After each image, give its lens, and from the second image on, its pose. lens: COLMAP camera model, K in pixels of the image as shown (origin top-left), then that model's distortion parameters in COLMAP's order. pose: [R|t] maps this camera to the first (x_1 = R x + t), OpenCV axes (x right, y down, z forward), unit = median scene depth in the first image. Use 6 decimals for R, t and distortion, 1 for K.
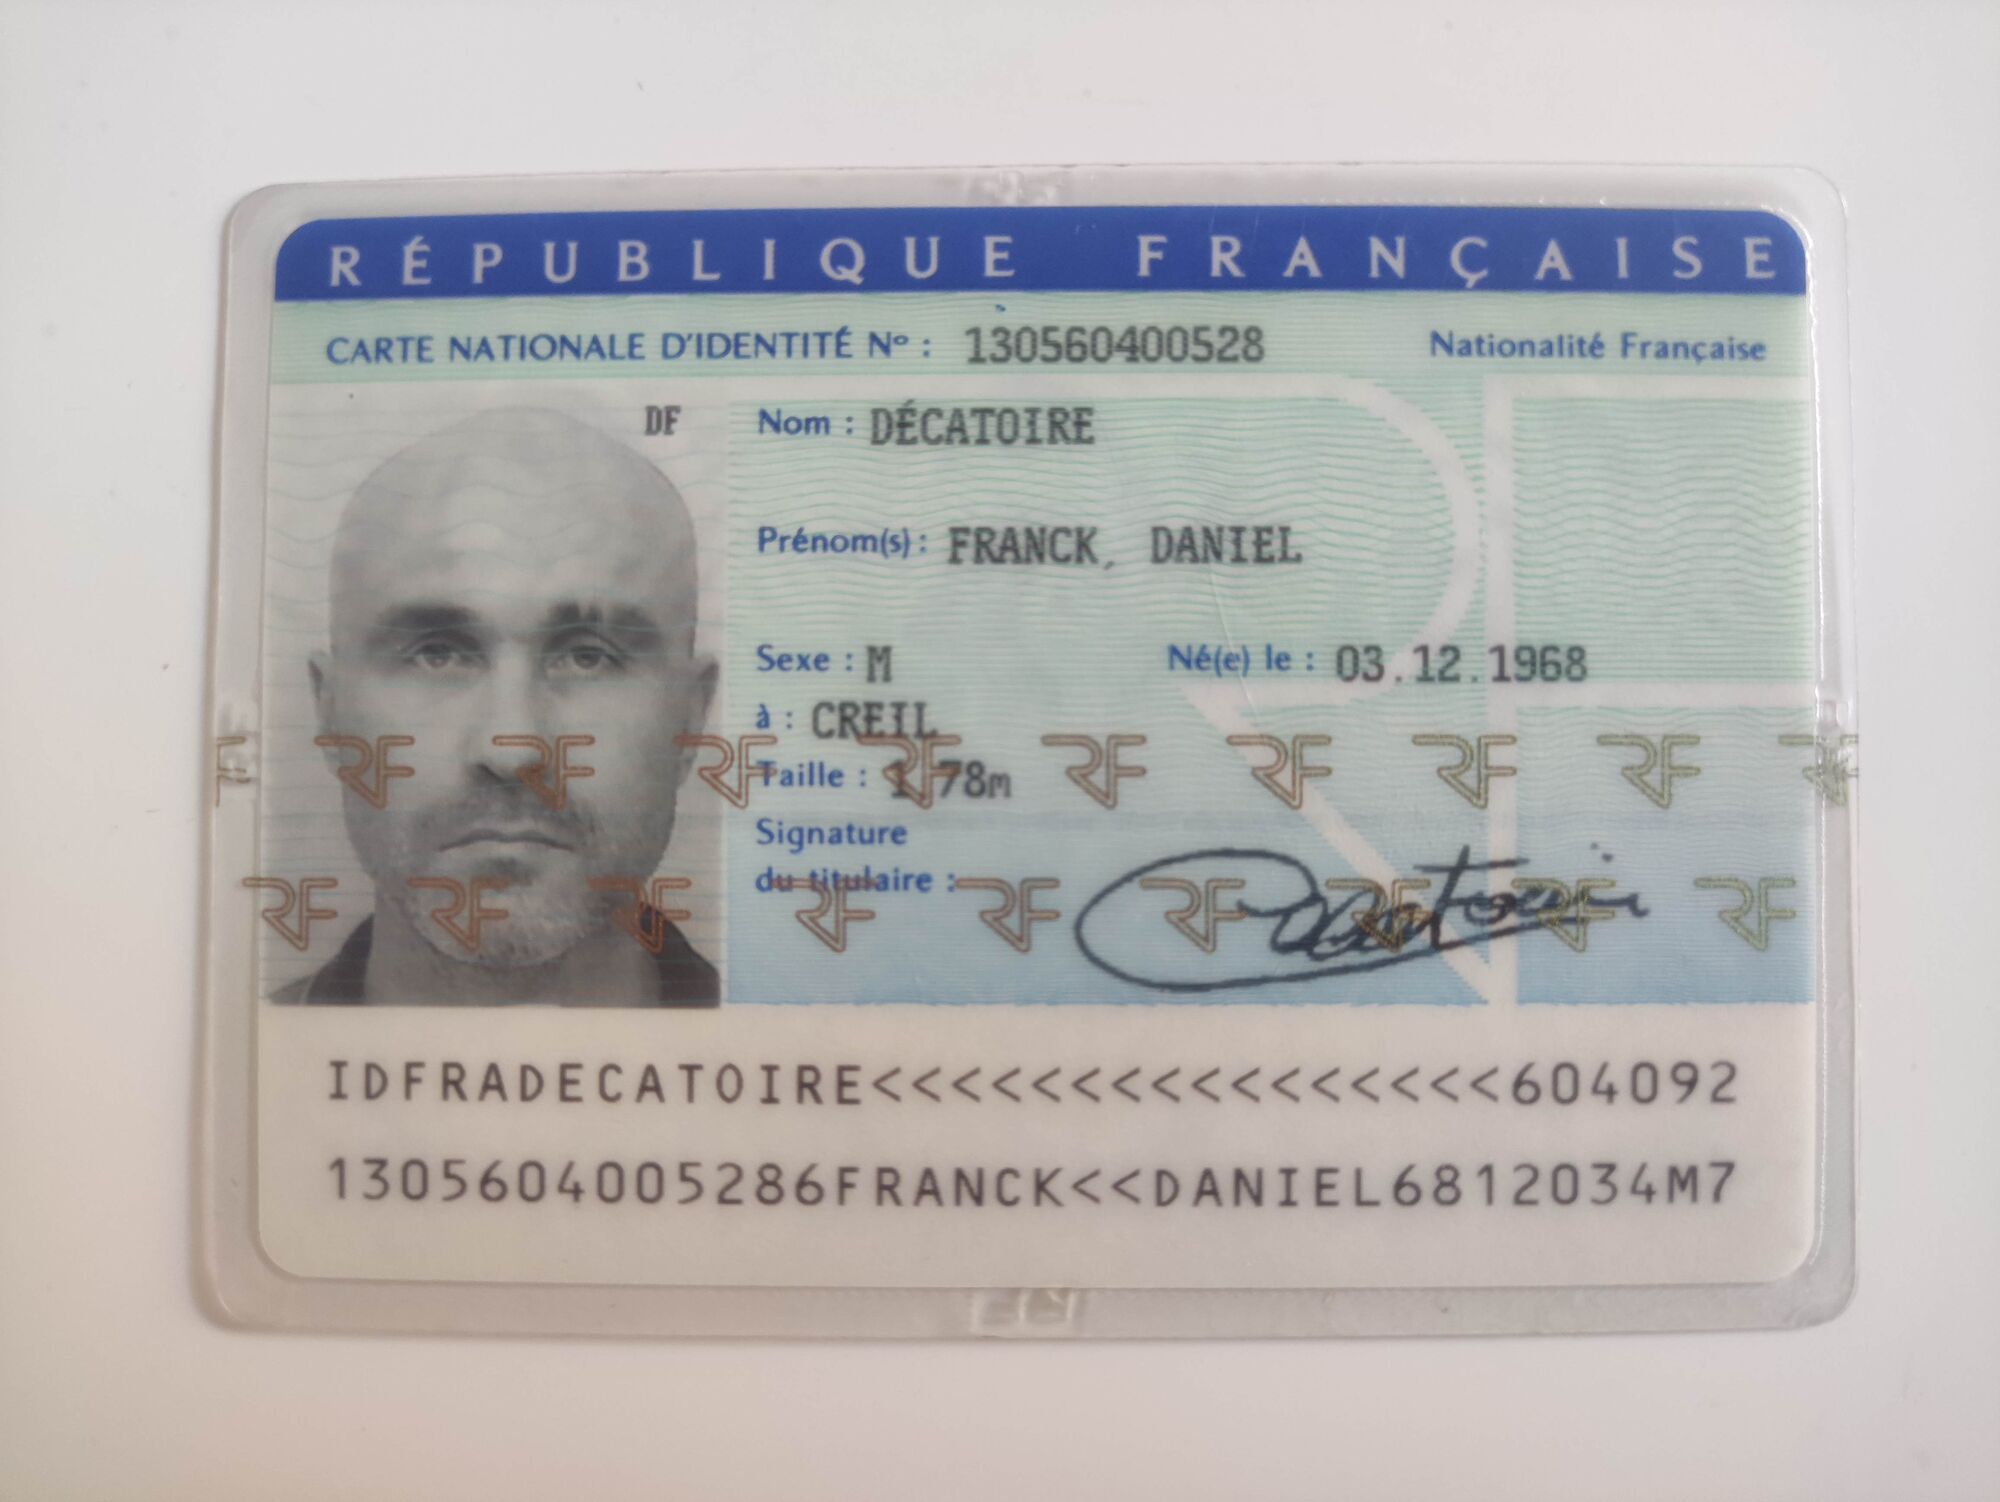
lens RADIAL K [[1584.7, 0, 1000.0], [0, 1584.7, 751.0], [0, 0, 1]] dist [-0.003628, -0.001662]
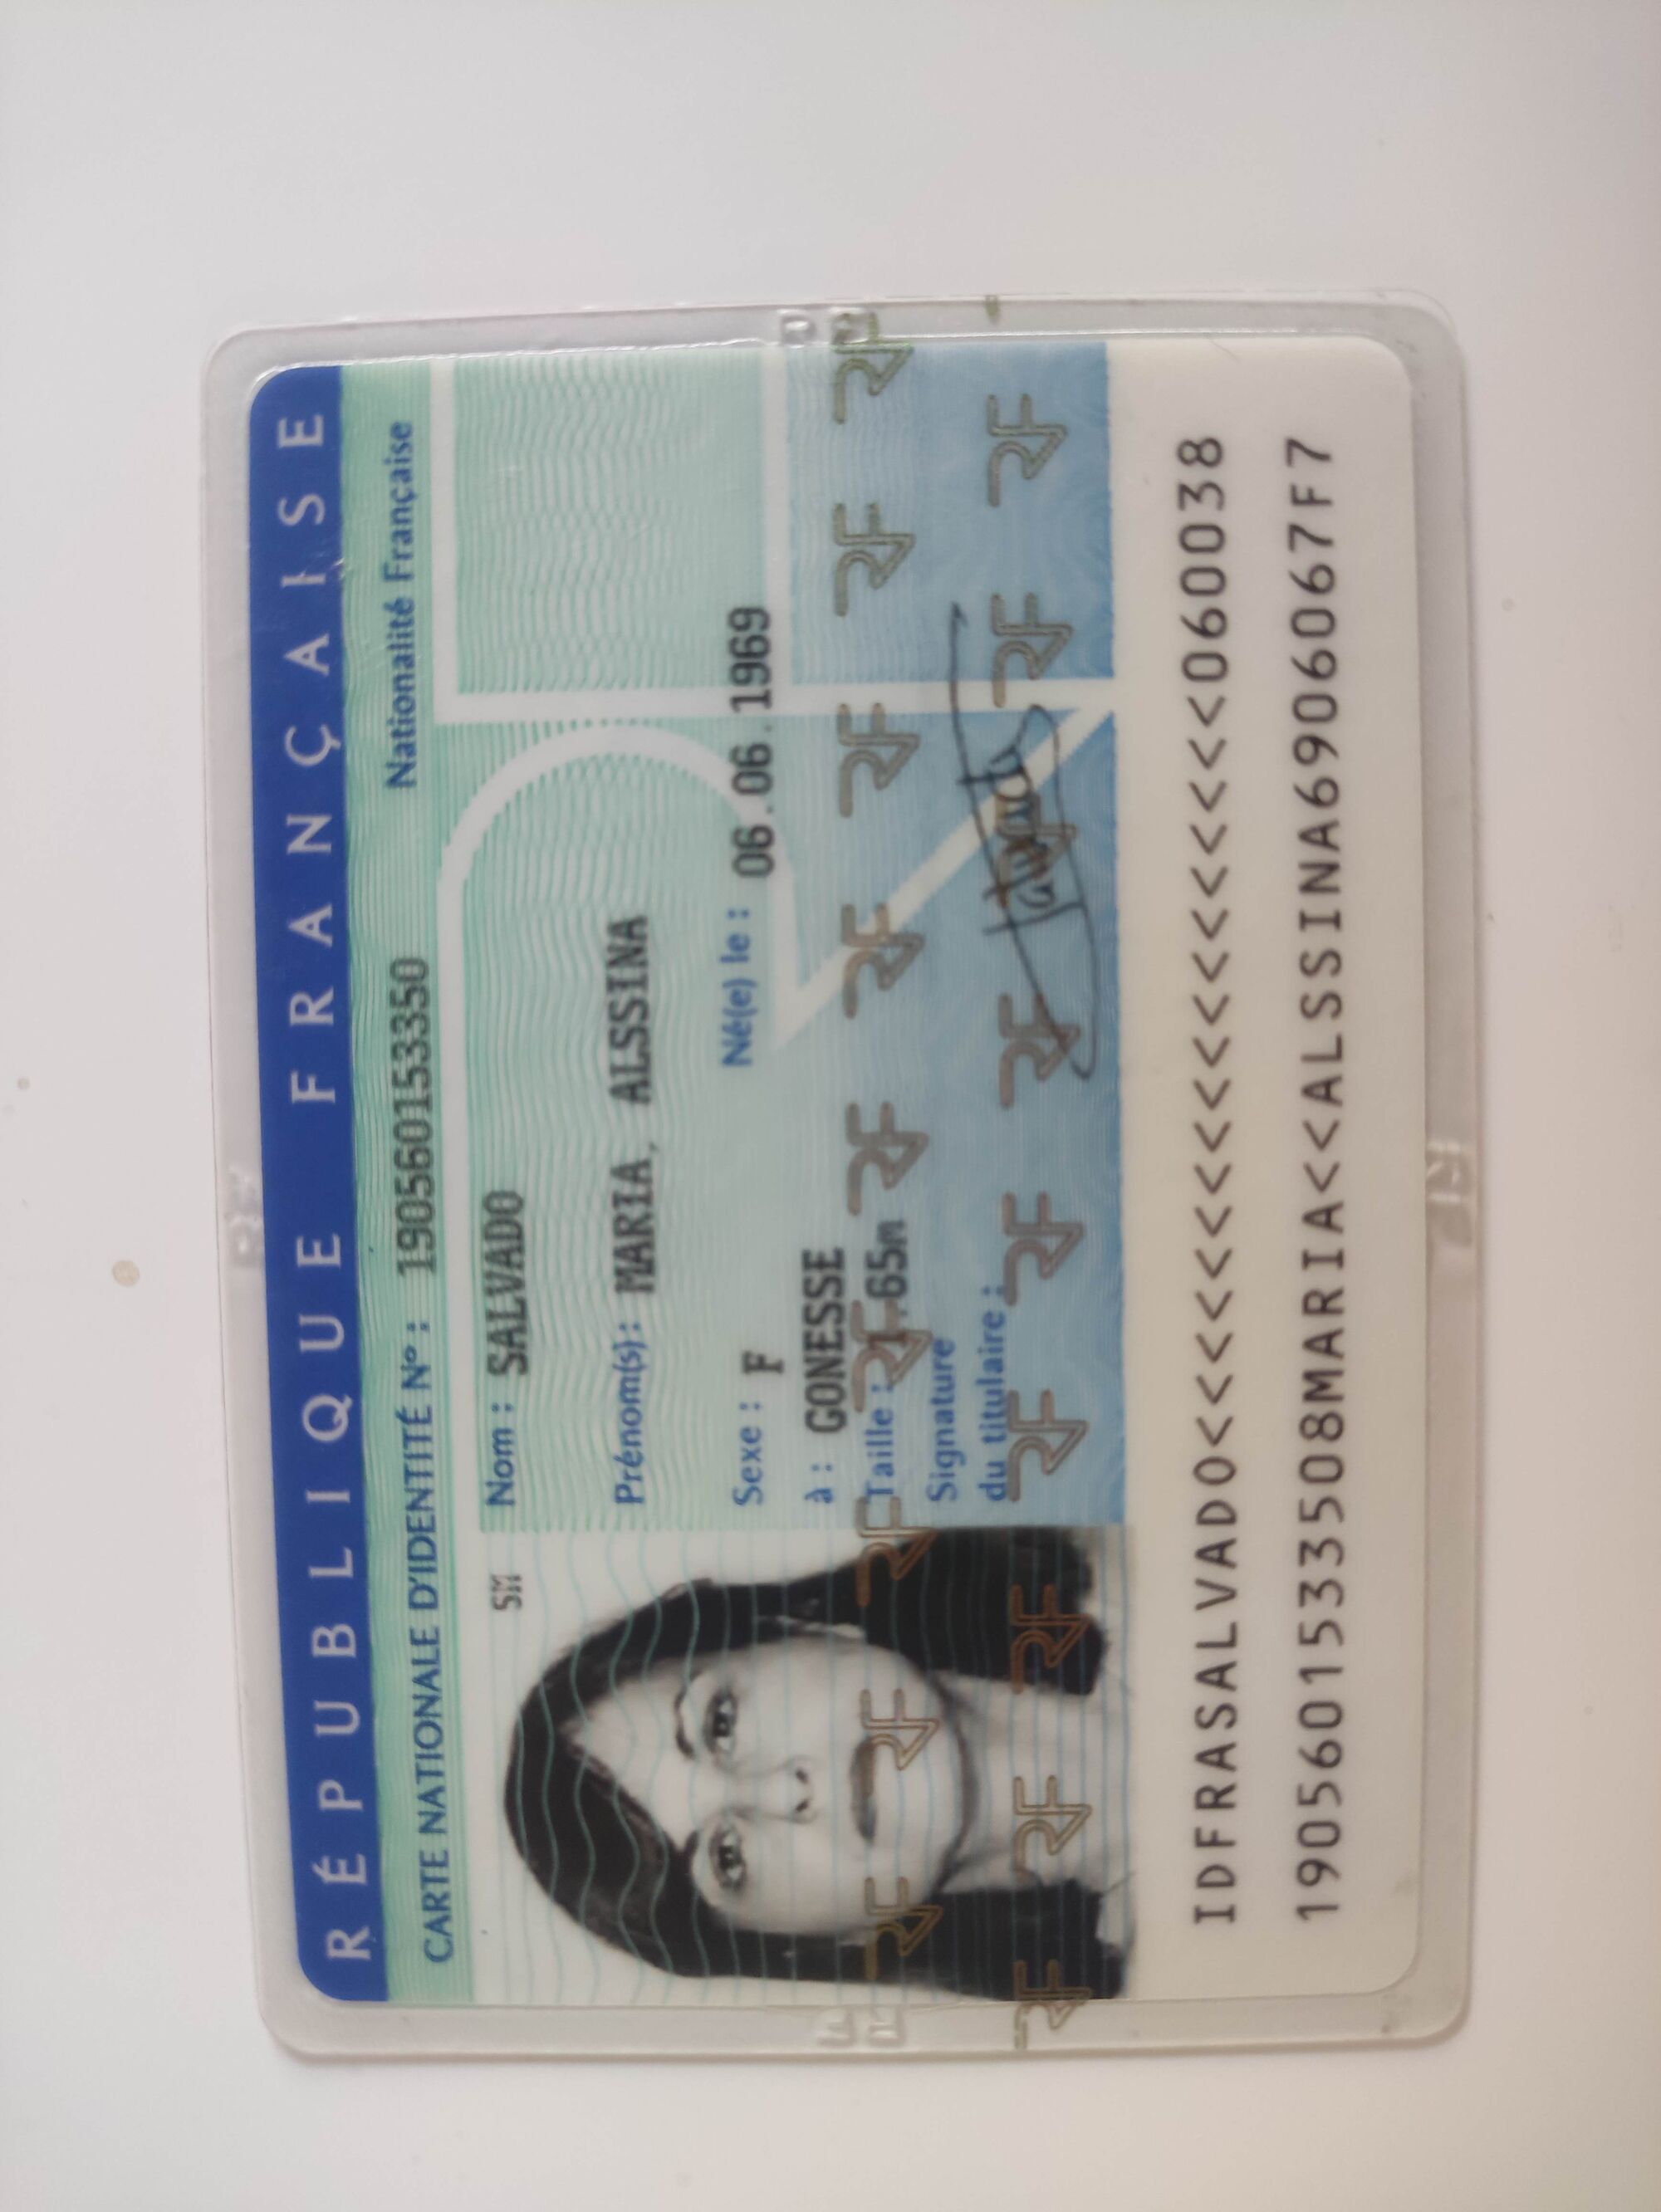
lens RADIAL K [[1732.1, 0, 830.5], [0, 1732.1, 1106.0], [0, 0, 1]] dist [0.005892, -0.073466]
pose [[-0.016614, -0.999424, -0.029602, 0.109660], [0.999831, -0.016373, -0.008383, -0.002232], [0.007893, -0.029736, 0.999527, -0.009436]]
